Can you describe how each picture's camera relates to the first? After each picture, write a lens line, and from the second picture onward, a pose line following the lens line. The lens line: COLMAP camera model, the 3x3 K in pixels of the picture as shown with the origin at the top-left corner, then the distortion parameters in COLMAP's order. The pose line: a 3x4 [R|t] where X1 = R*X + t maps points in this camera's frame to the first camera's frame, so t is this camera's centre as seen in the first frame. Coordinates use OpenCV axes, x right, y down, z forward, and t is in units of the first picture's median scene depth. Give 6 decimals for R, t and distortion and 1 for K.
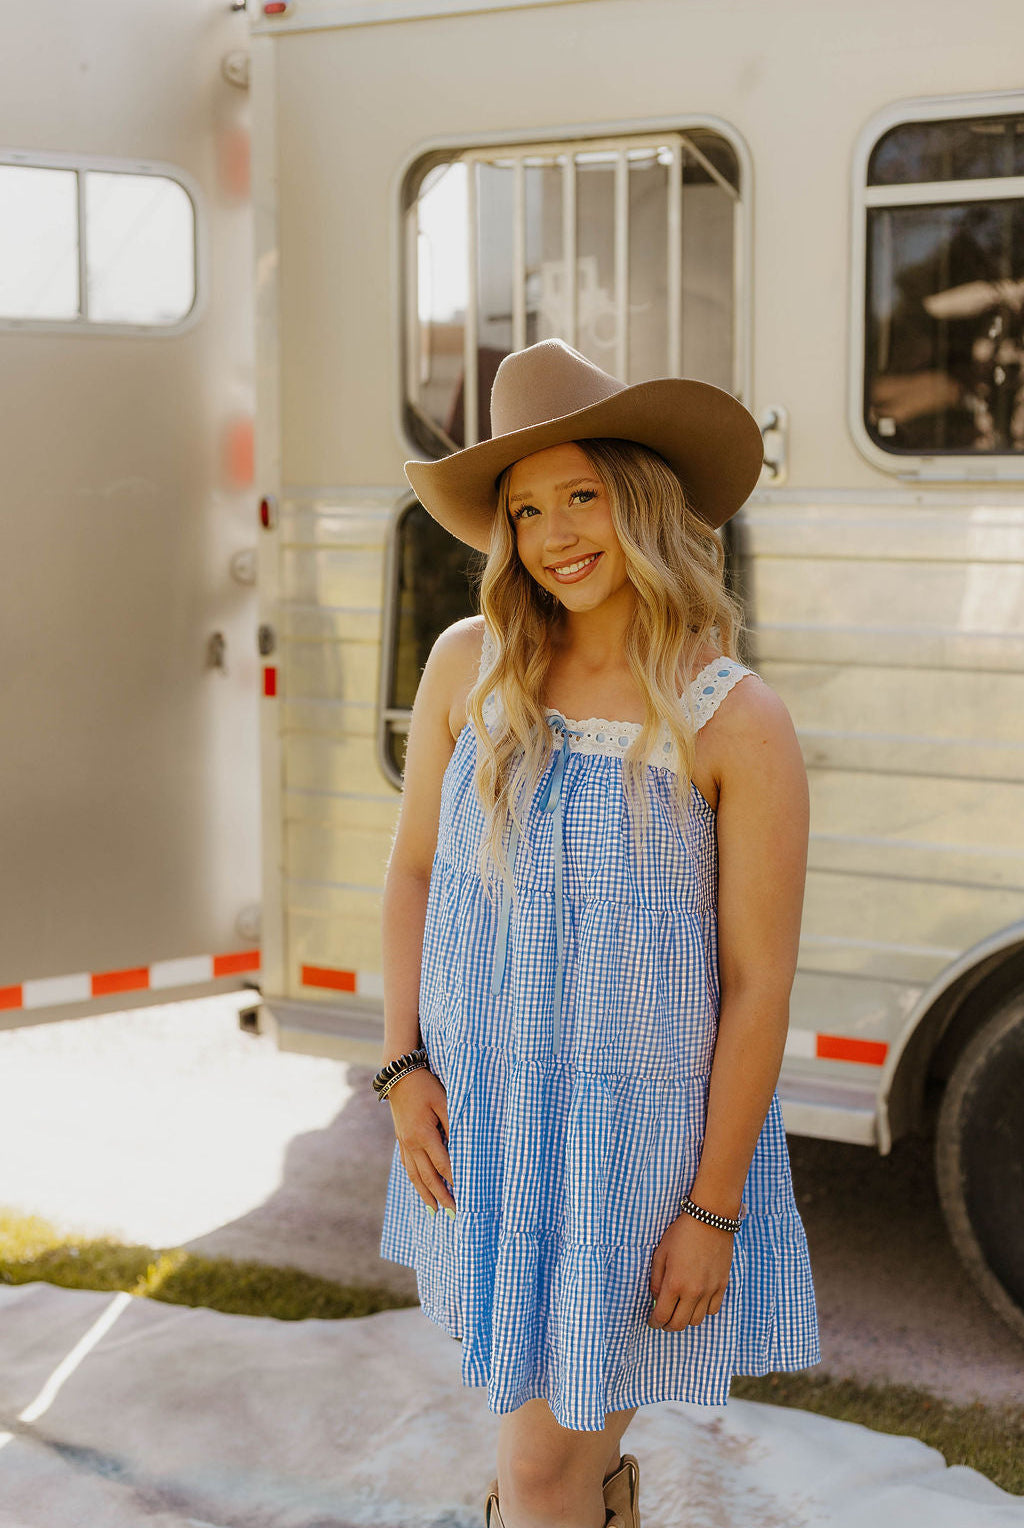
lens RADIAL K [[2273.4, 0, 510.8], [0, 2273.4, 728.8], [0, 0, 1]] dist [0.337492, -1.783164]
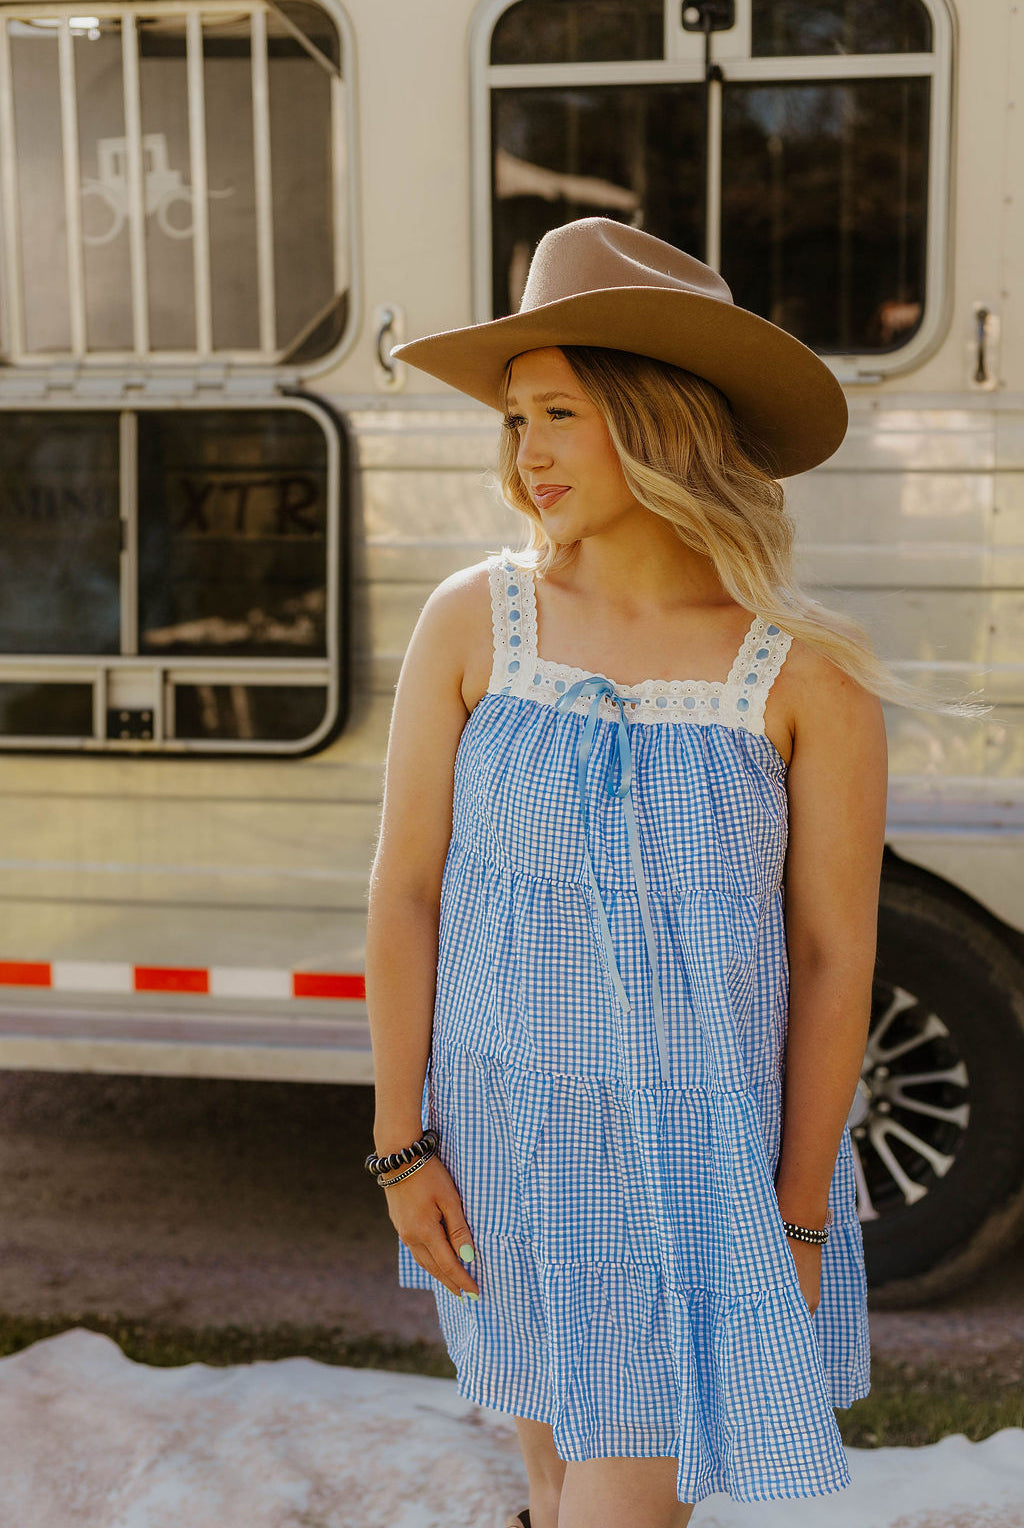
lens RADIAL K [[2314.8, 0, 512.0], [0, 2314.8, 764.0], [0, 0, 1]] dist [-0.010572, 0.045230]
pose [[0.935383, -0.069076, 0.346823, -0.200350], [0.048366, 0.996510, 0.068029, -0.022404], [-0.350312, -0.046859, 0.935460, 0.134648]]
